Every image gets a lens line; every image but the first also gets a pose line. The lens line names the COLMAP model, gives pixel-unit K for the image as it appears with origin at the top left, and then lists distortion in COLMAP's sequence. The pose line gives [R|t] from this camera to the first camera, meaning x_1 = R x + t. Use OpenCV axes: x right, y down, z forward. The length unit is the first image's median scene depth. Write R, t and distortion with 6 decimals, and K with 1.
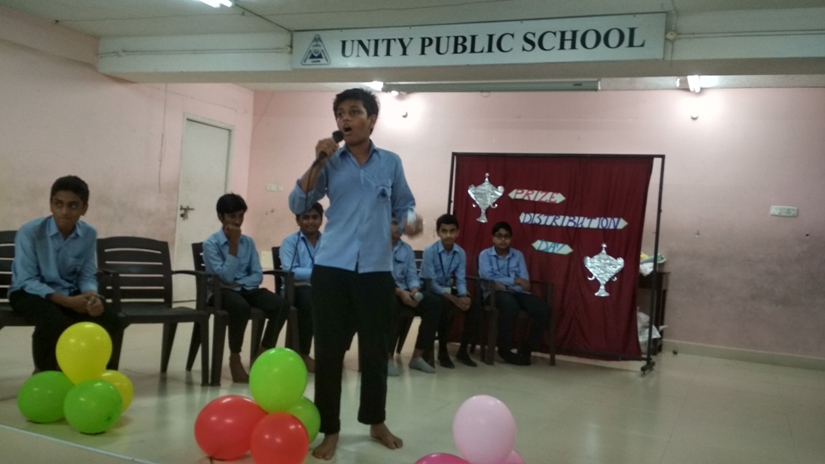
lens RADIAL K [[726.3, 0, 414.4], [0, 726.3, 233.2], [0, 0, 1]] dist [0.138776, -0.178428]
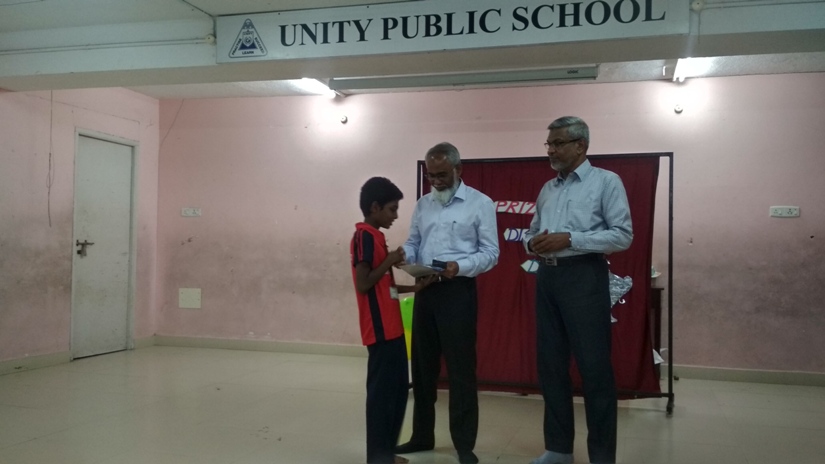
lens RADIAL K [[726.3, 0, 414.2], [0, 726.3, 235.7], [0, 0, 1]] dist [0.138776, -0.178428]
pose [[0.991161, -0.053791, 0.121269, -0.063523], [0.055544, 0.998394, -0.011119, -0.017422], [-0.120476, 0.017757, 0.992557, 0.190950]]
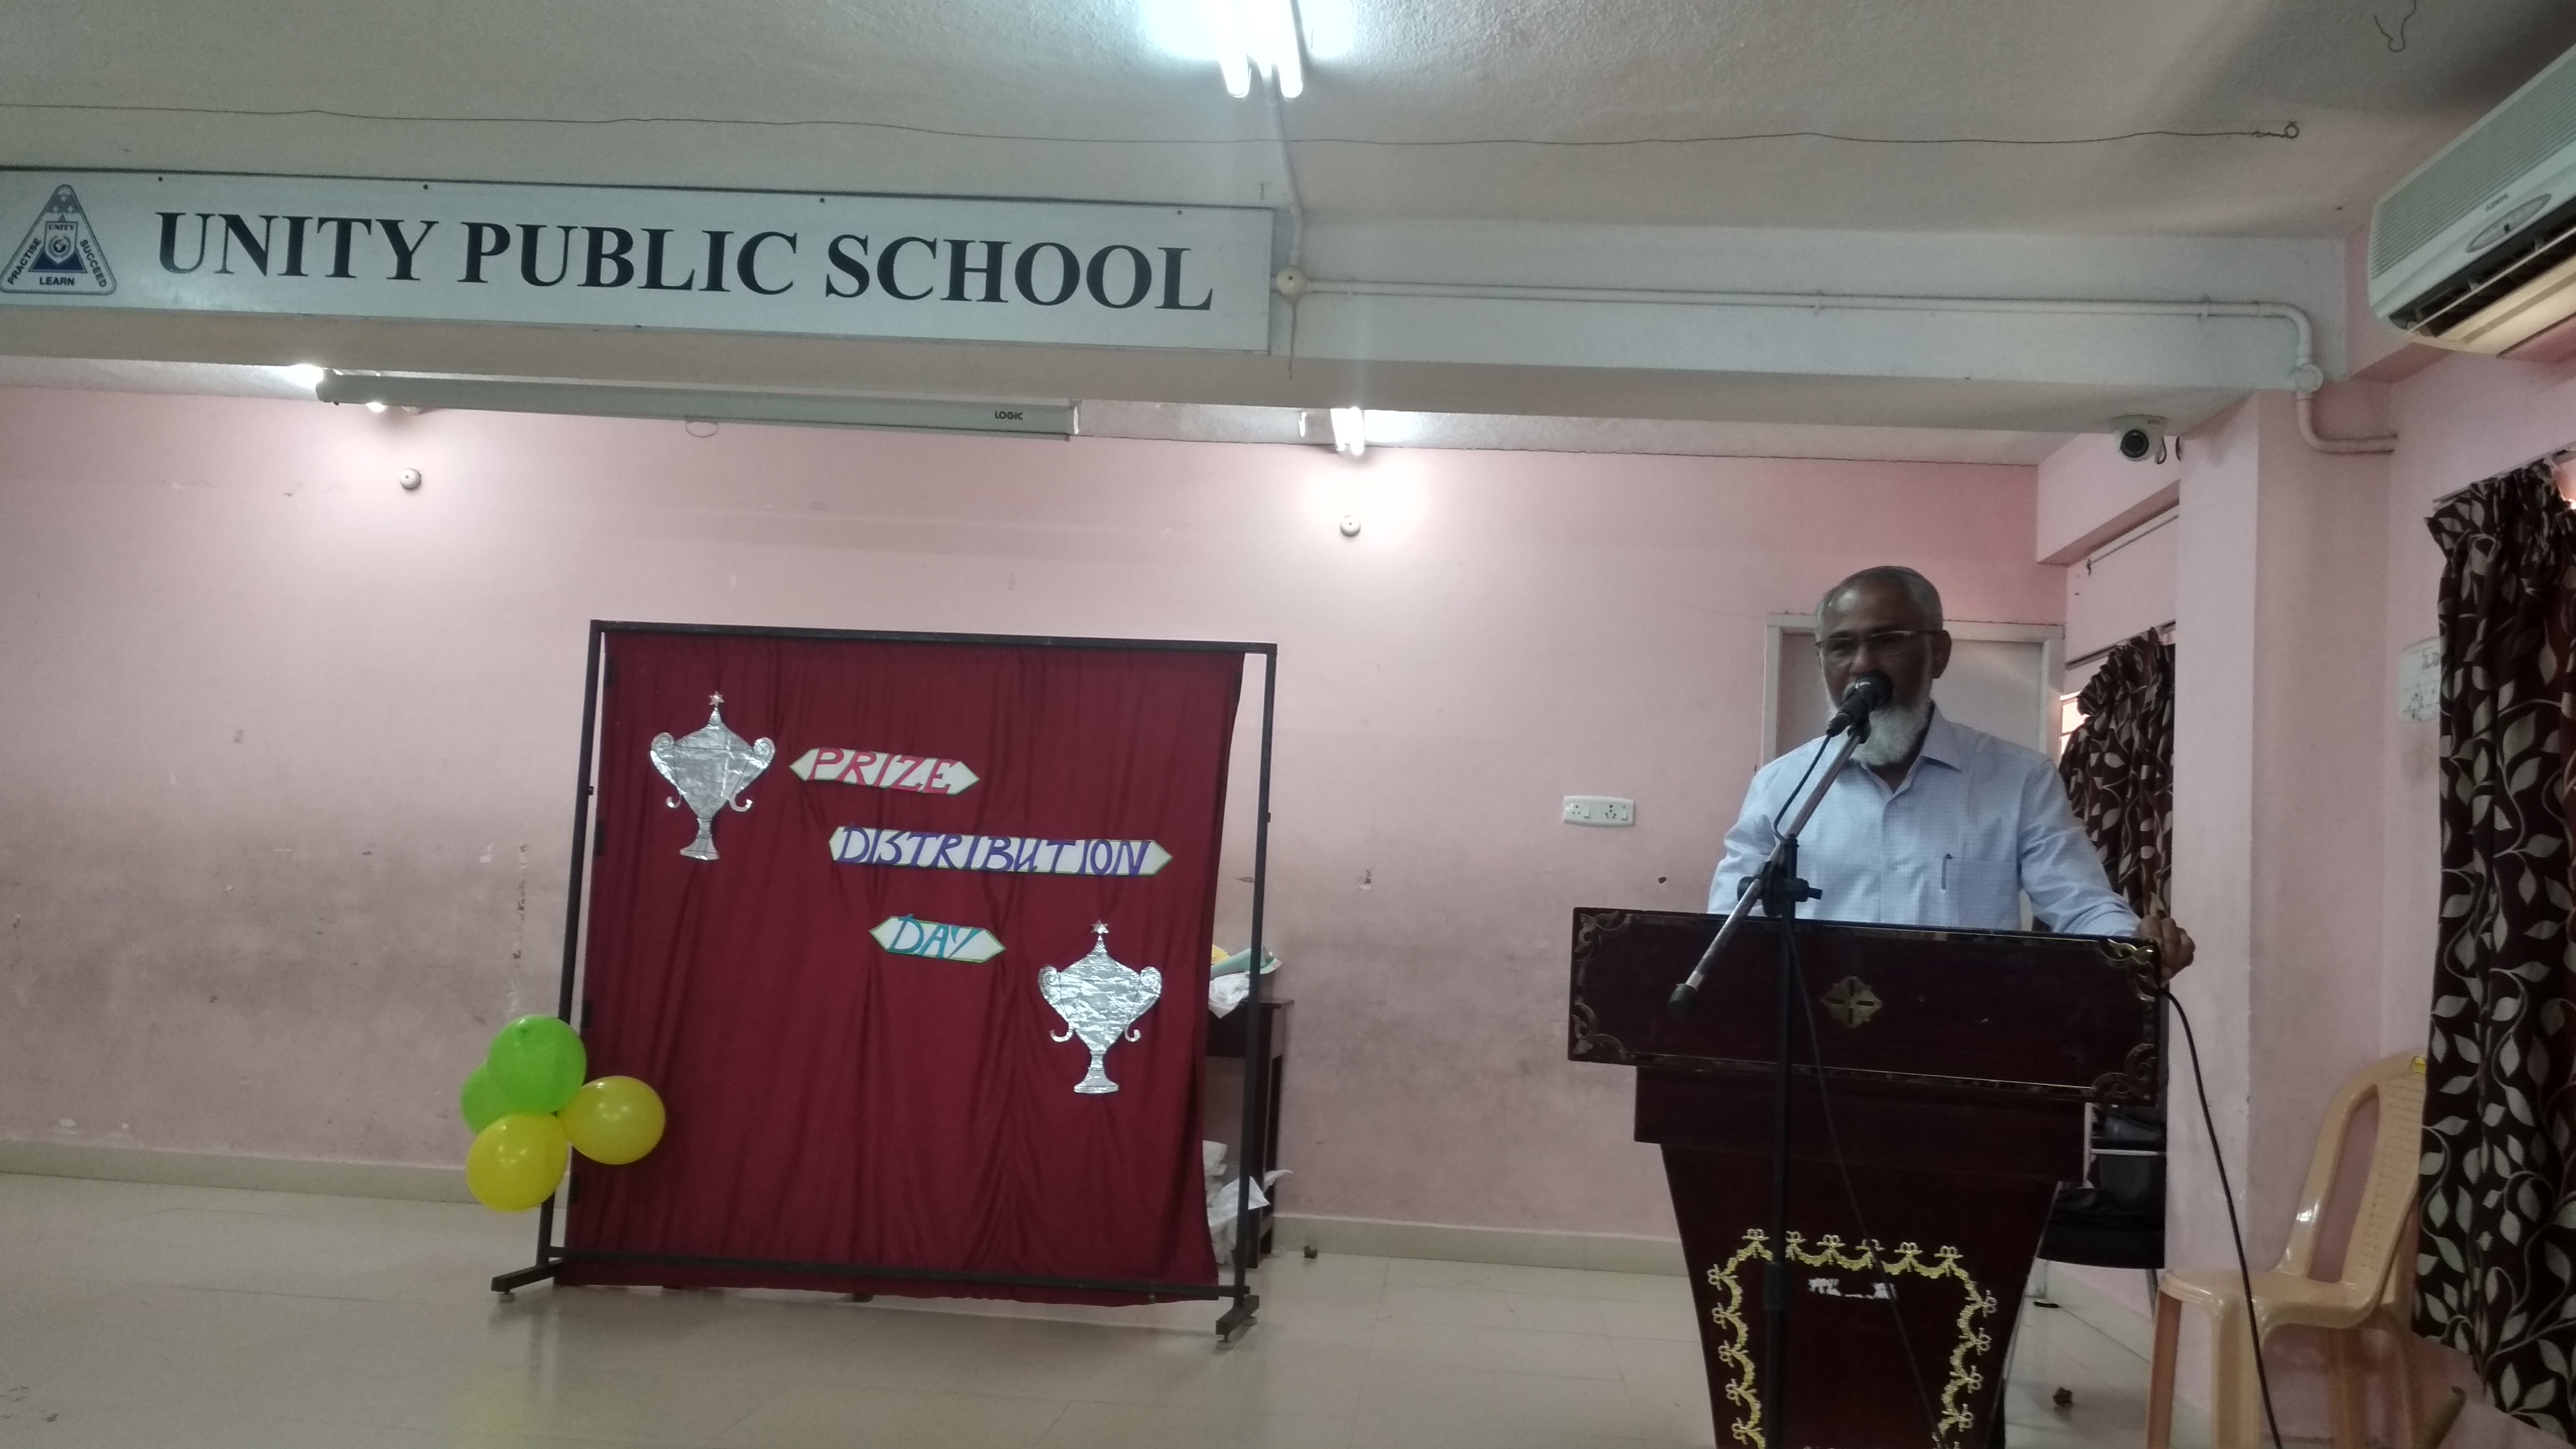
lens RADIAL K [[2267.8, 0, 1223.2], [0, 2267.8, 745.8], [0, 0, 1]] dist [0.138776, -0.178428]
pose [[0.951432, -0.002062, 0.307852, 0.011202], [0.017554, 0.998714, -0.047562, -0.014989], [-0.307358, 0.050656, 0.950245, 0.062435]]
